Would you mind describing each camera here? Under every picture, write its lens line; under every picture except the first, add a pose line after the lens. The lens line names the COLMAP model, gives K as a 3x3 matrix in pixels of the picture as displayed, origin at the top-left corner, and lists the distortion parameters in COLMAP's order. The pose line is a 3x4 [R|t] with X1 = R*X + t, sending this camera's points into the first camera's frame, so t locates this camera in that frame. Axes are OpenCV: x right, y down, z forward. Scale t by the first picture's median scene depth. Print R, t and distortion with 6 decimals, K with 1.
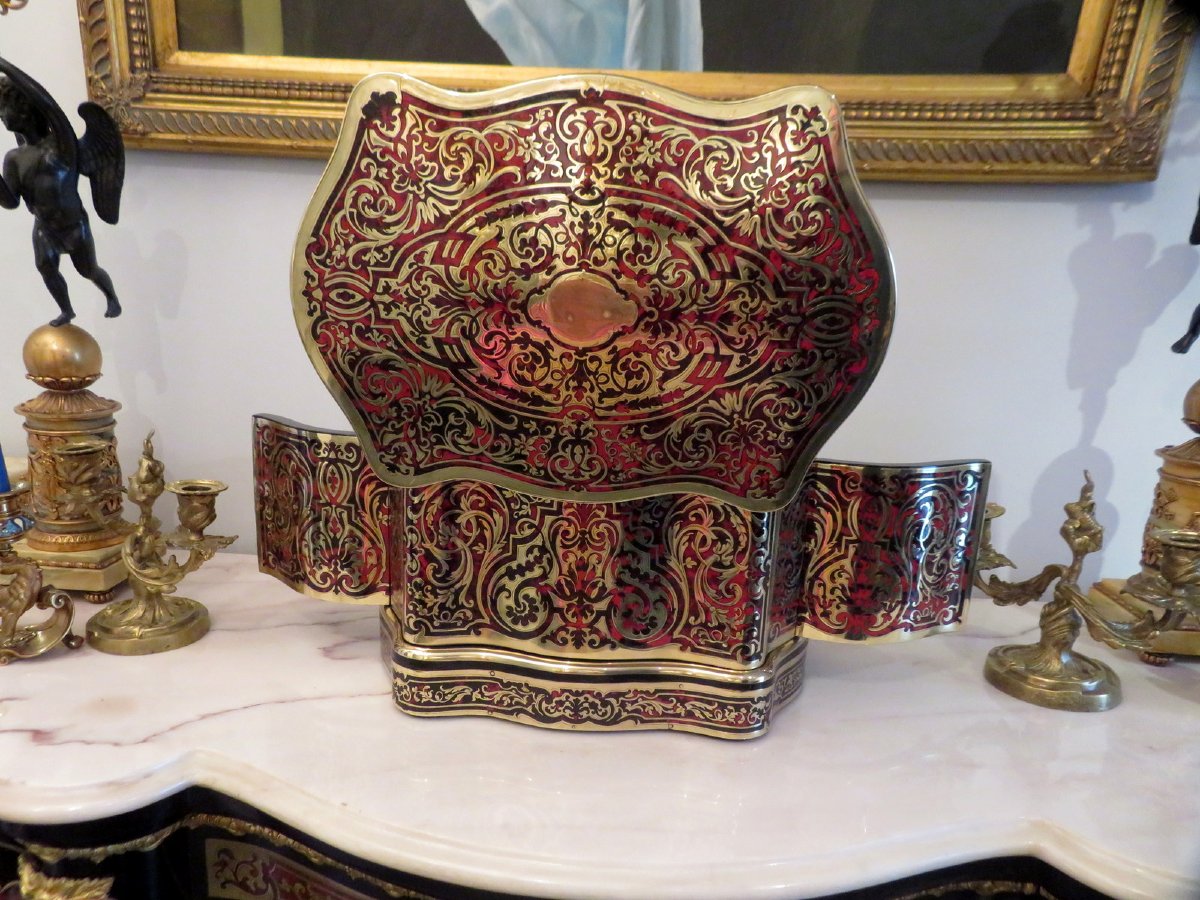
lens RADIAL K [[890.6, 0, 600.0], [0, 890.6, 450.0], [0, 0, 1]] dist [-0.012586, -0.007788]
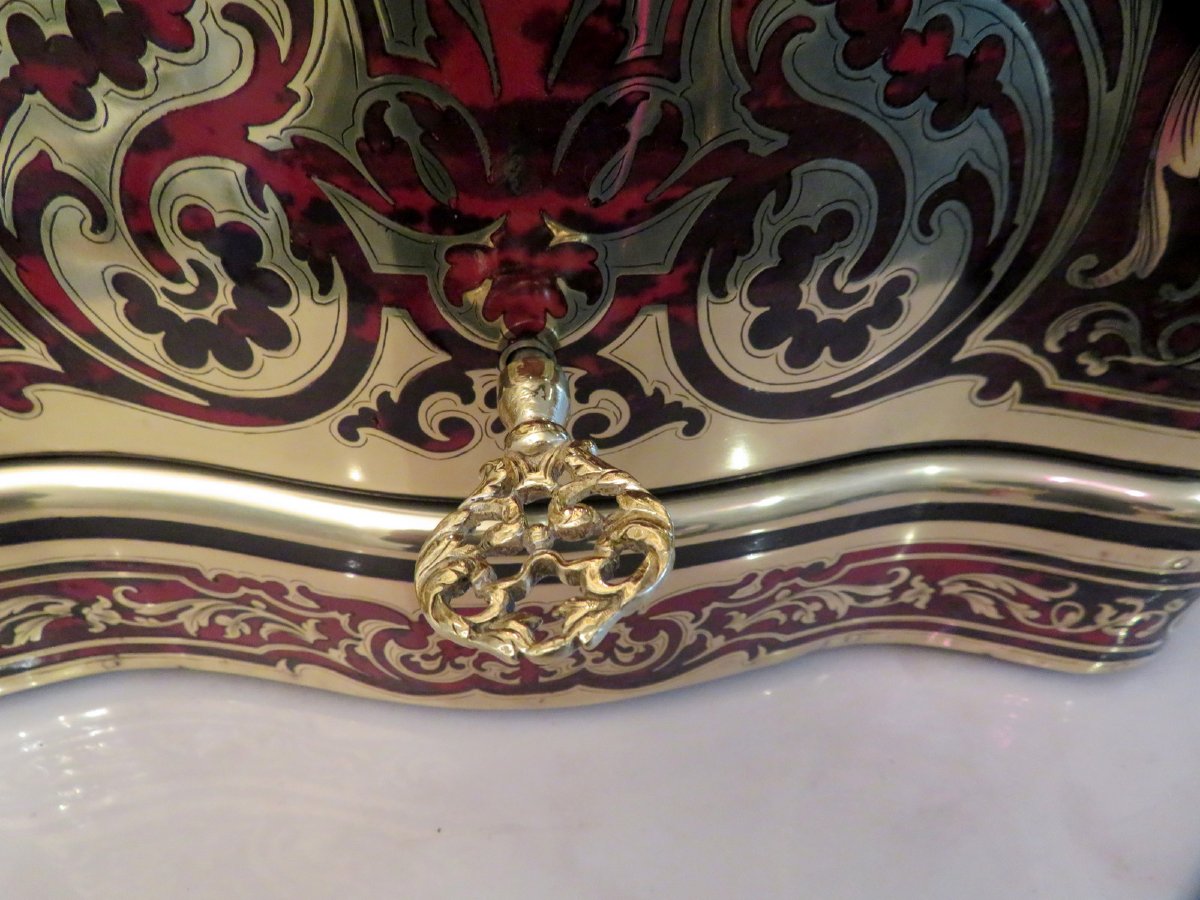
lens RADIAL K [[890.6, 0, 600.0], [0, 890.6, 450.0], [0, 0, 1]] dist [-0.012586, -0.007788]
pose [[0.989723, -0.080917, 0.117901, -0.031828], [0.002139, 0.832783, 0.553596, 0.109635], [-0.142981, -0.547654, 0.824398, 0.826919]]
